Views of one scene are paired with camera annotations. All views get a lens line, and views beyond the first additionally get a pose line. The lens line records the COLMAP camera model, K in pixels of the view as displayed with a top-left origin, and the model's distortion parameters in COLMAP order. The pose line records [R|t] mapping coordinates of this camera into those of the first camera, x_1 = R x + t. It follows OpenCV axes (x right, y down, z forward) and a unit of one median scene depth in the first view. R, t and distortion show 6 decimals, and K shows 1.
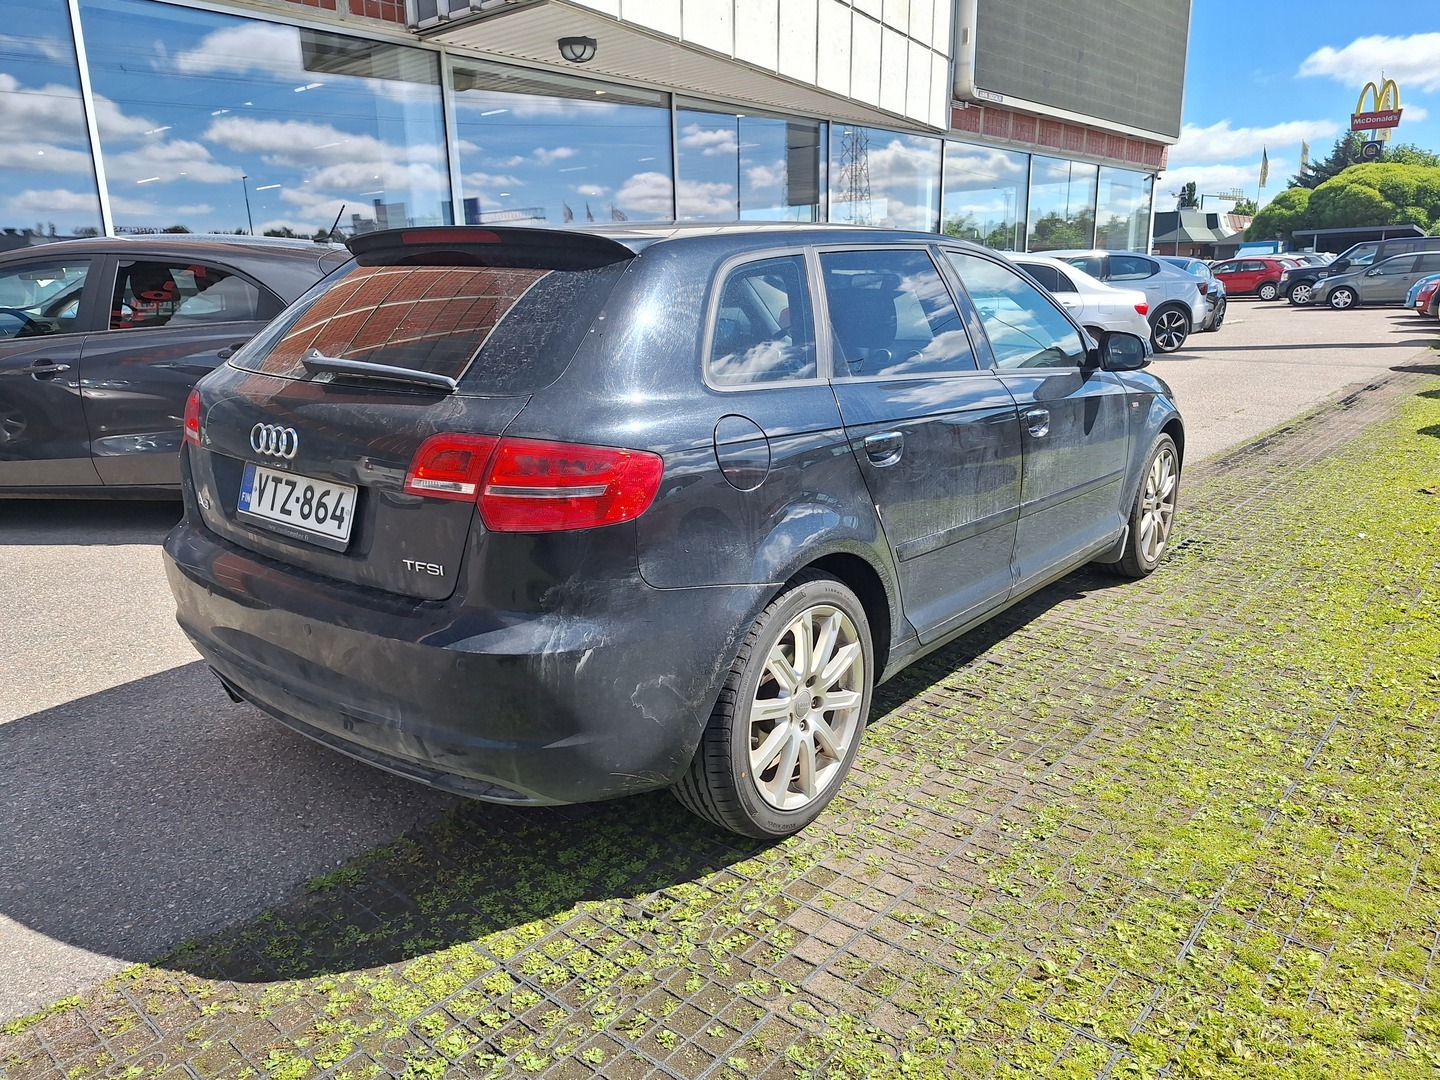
lens RADIAL K [[1048.7, 0, 724.8], [0, 1048.7, 540.1], [0, 0, 1]] dist [0.029056, -0.017959]
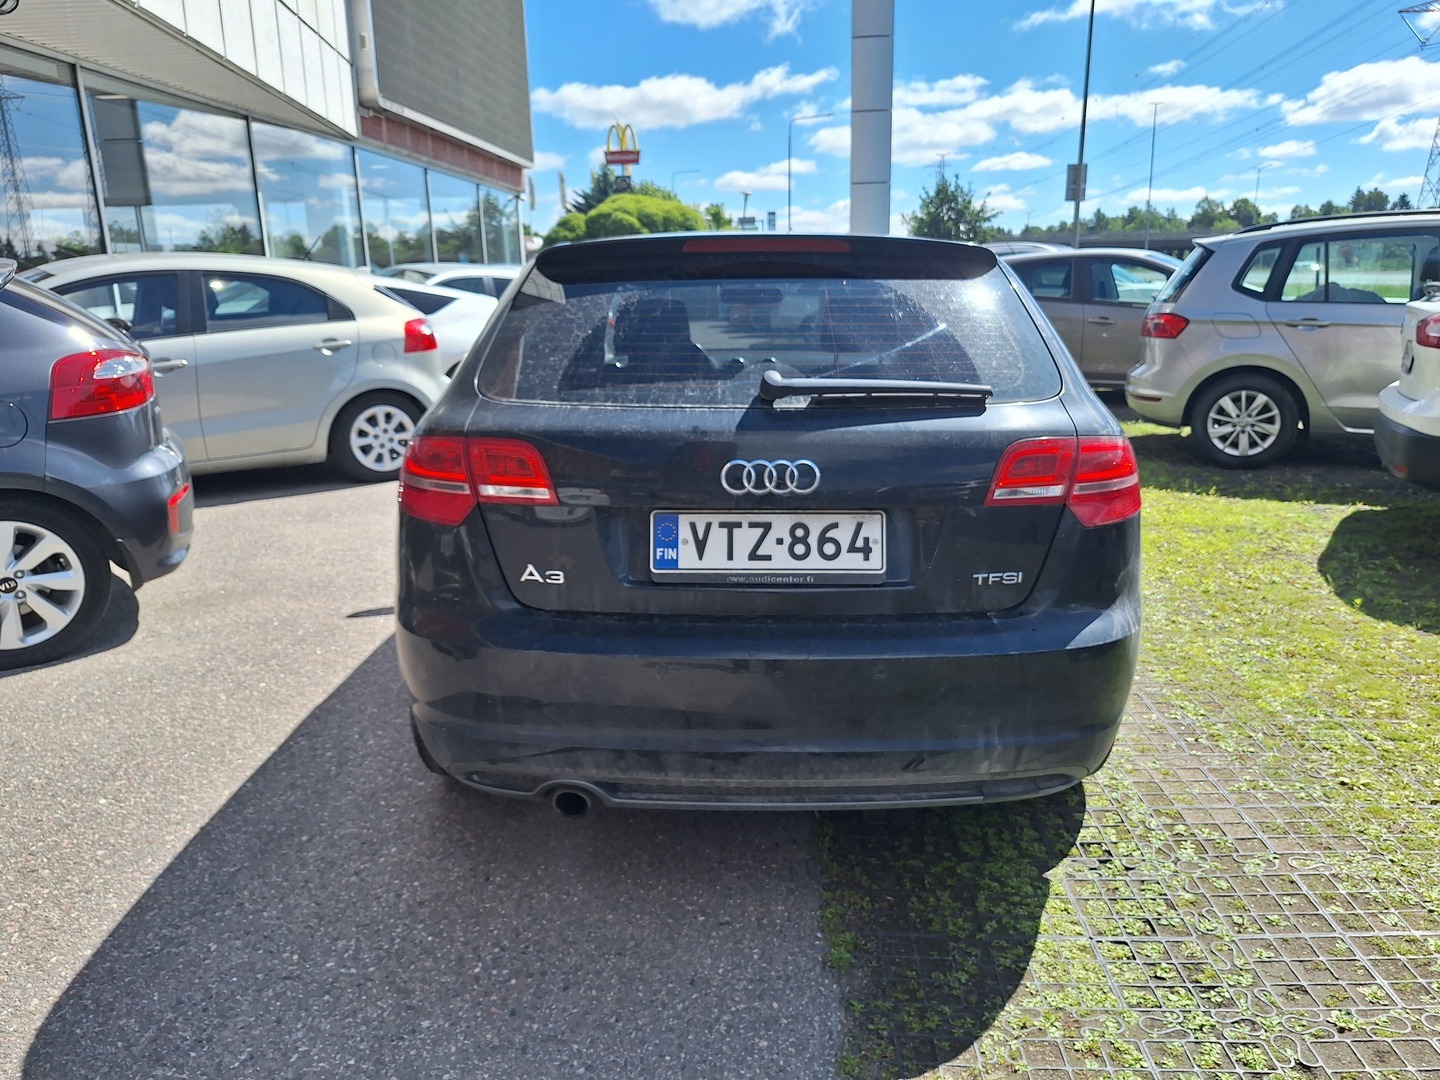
lens RADIAL K [[1048.7, 0, 759.0], [0, 1048.7, 545.3], [0, 0, 1]] dist [0.029056, -0.017959]
pose [[0.776322, -0.155448, 0.610869, -0.148502], [0.160864, 0.985883, 0.046444, -0.012193], [-0.609465, 0.062211, 0.790368, 0.048810]]
